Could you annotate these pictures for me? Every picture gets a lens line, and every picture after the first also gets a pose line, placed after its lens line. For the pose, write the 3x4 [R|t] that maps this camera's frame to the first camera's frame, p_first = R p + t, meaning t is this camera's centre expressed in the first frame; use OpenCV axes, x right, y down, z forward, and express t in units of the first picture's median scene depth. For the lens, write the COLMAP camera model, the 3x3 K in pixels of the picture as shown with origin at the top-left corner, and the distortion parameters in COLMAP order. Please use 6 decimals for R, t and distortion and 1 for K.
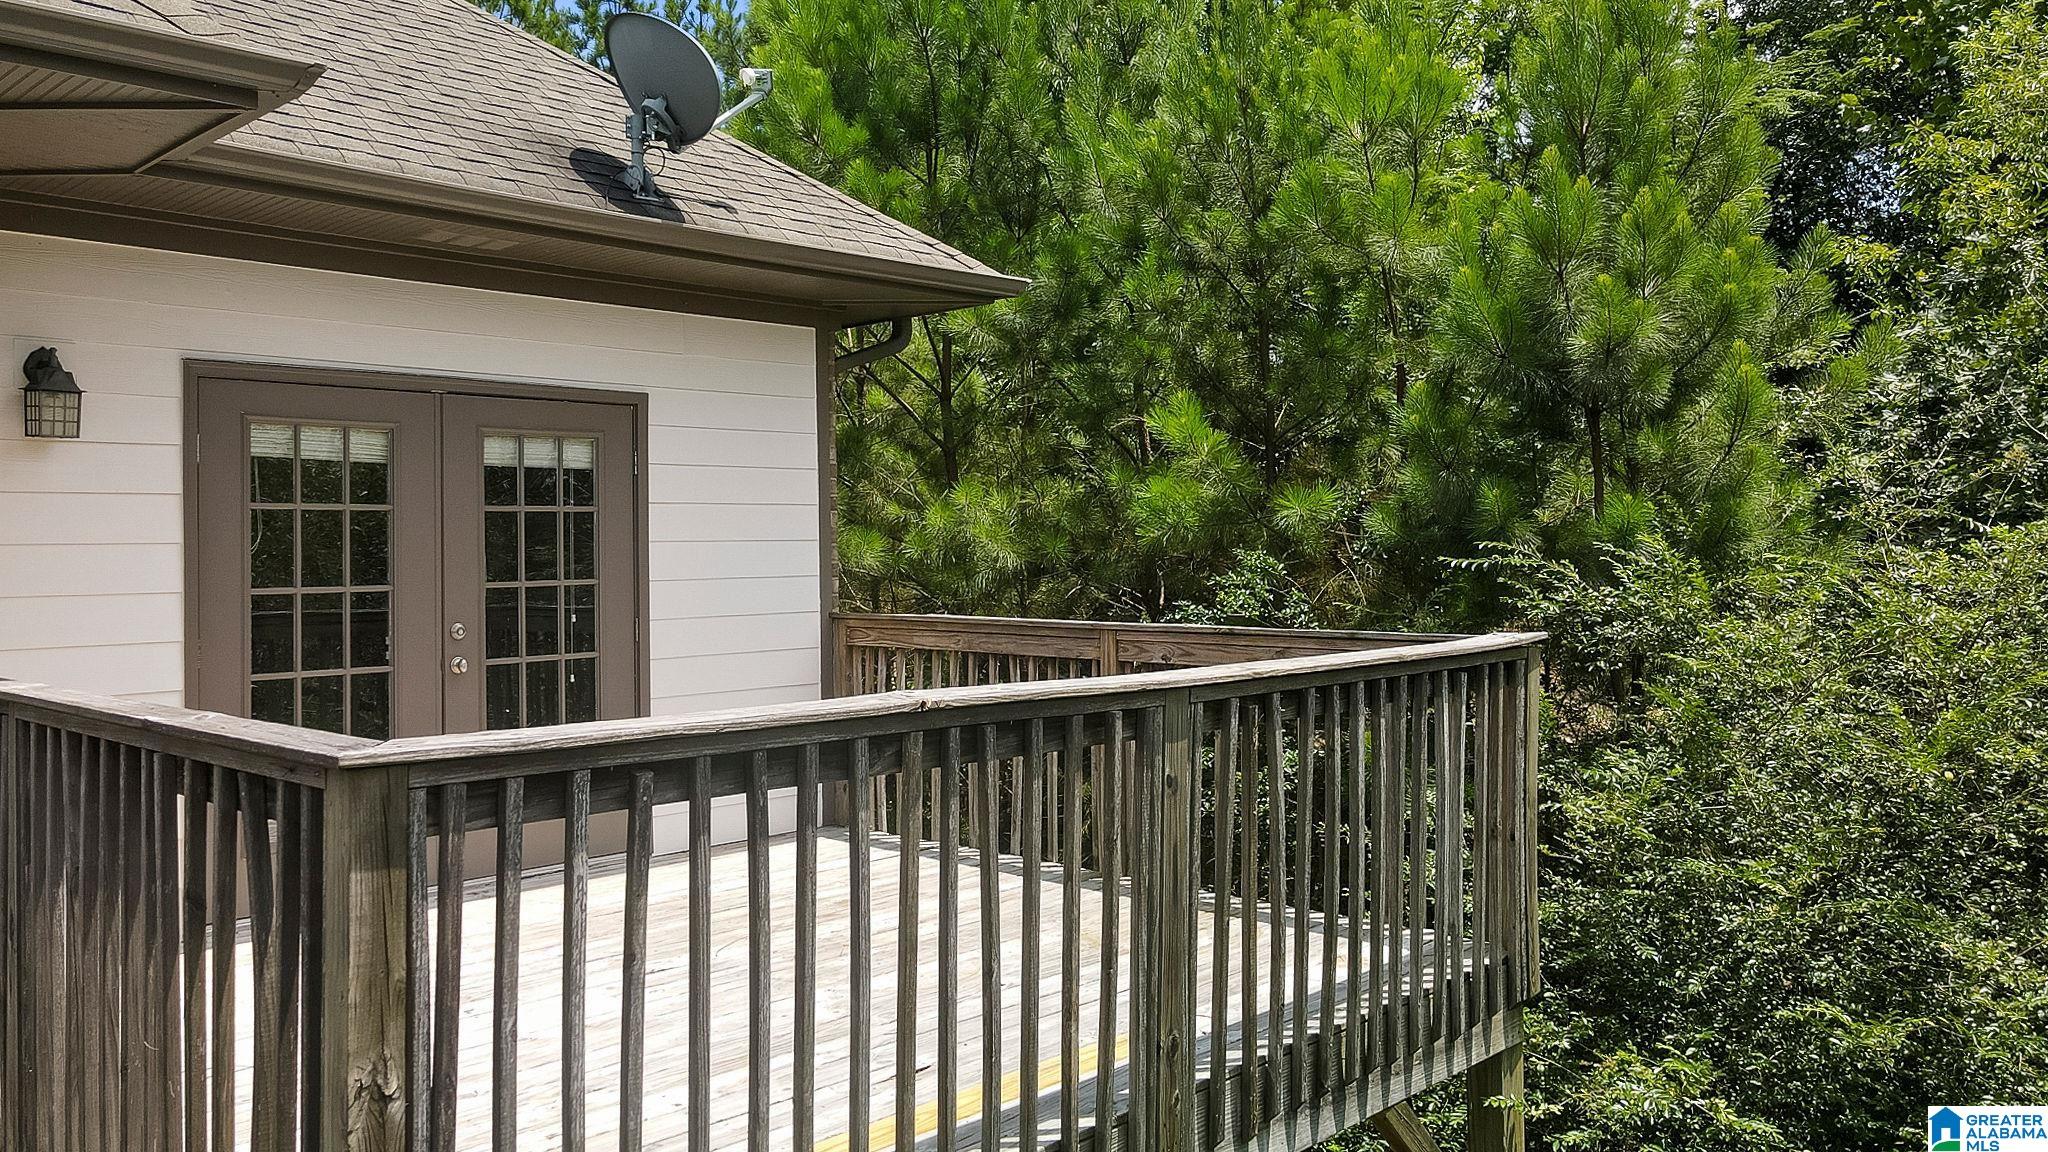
lens RADIAL K [[1521.3, 0, 1024.0], [0, 1521.3, 576.0], [0, 0, 1]] dist [0.003025, 0.004862]
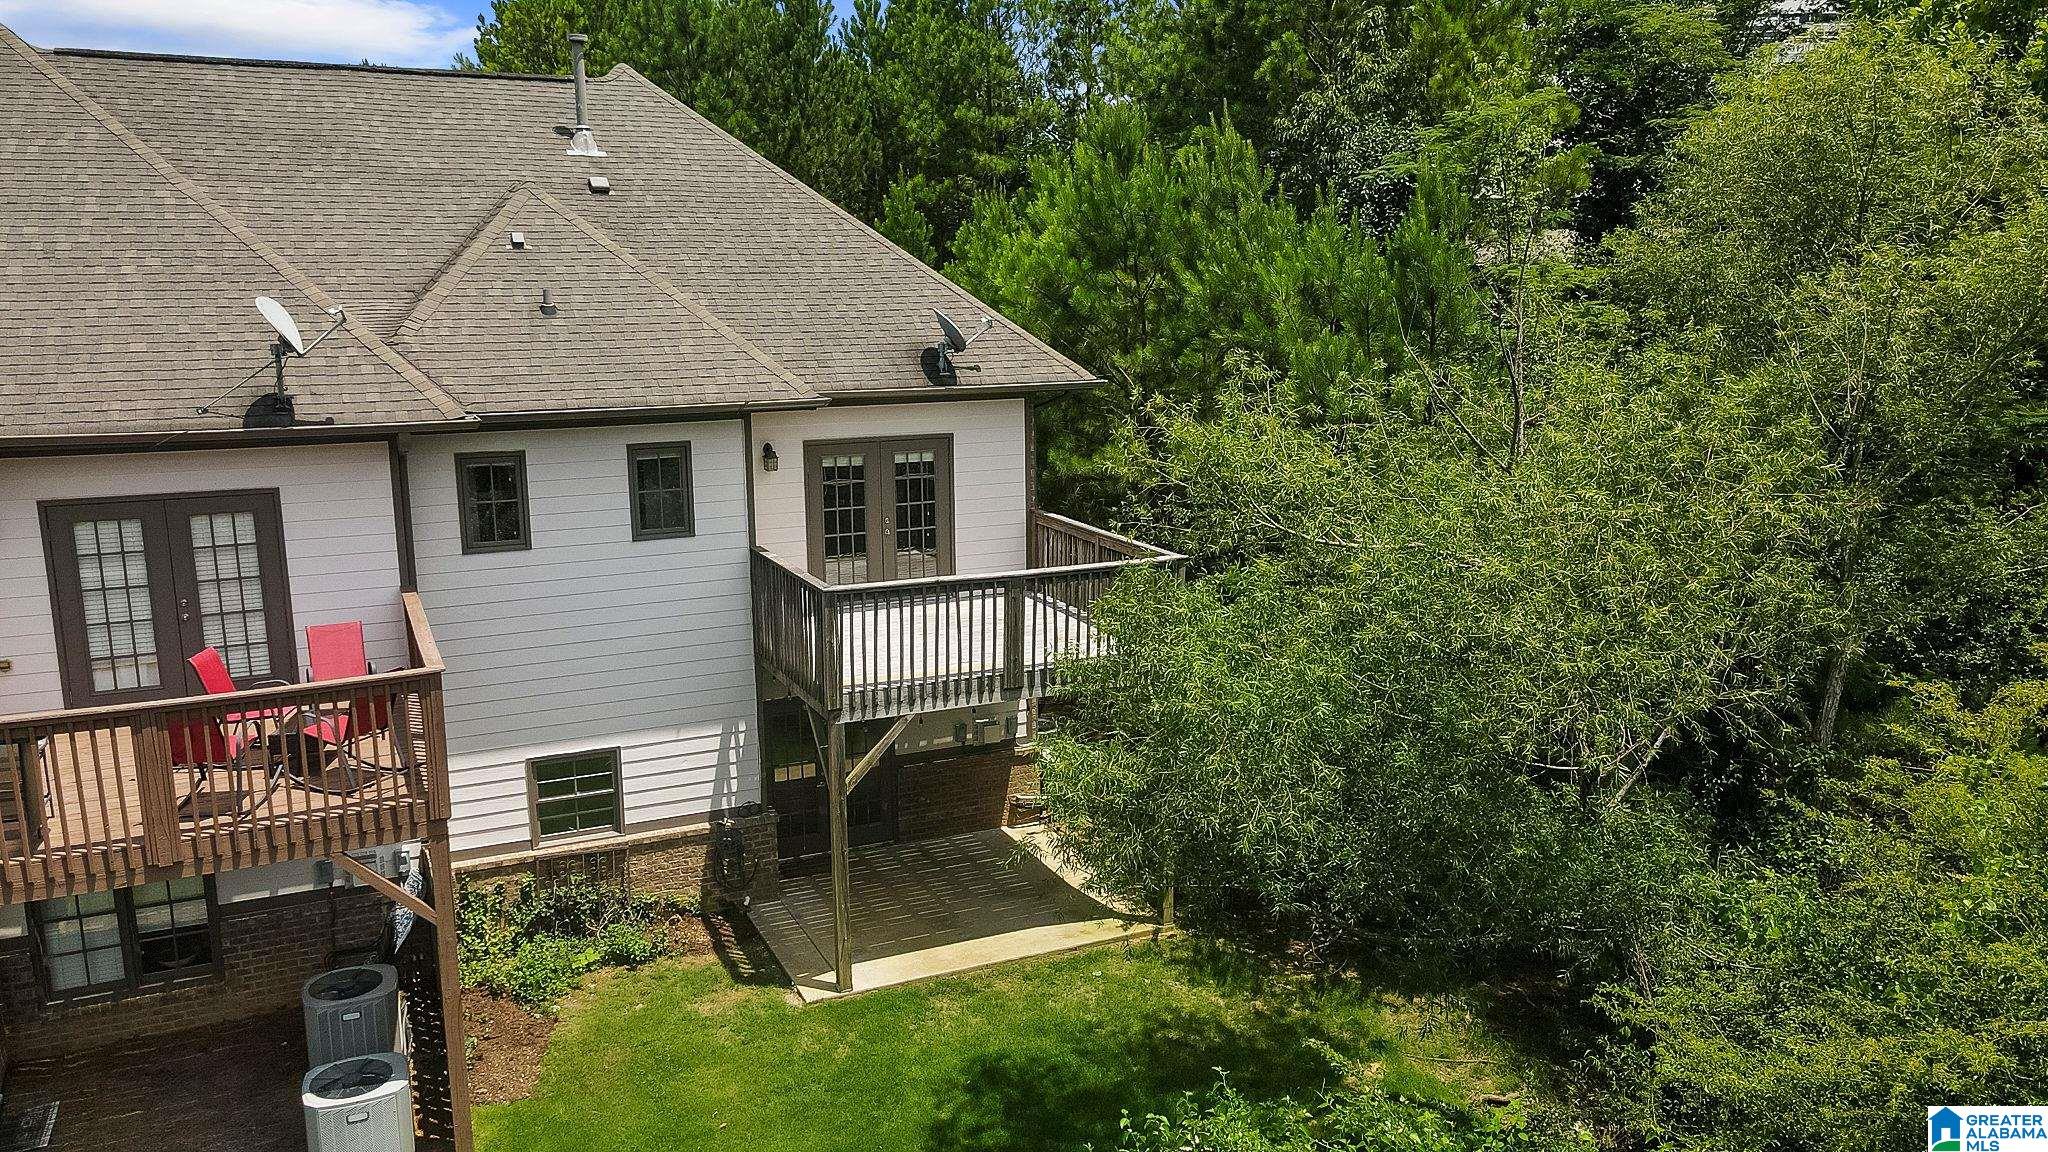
lens RADIAL K [[1521.3, 0, 1024.0], [0, 1521.3, 576.0], [0, 0, 1]] dist [0.003025, 0.004862]
pose [[0.930486, 0.073936, -0.358789, 0.939498], [-0.006523, 0.982609, 0.185571, -0.405171], [0.366270, -0.170331, 0.914786, -1.617539]]
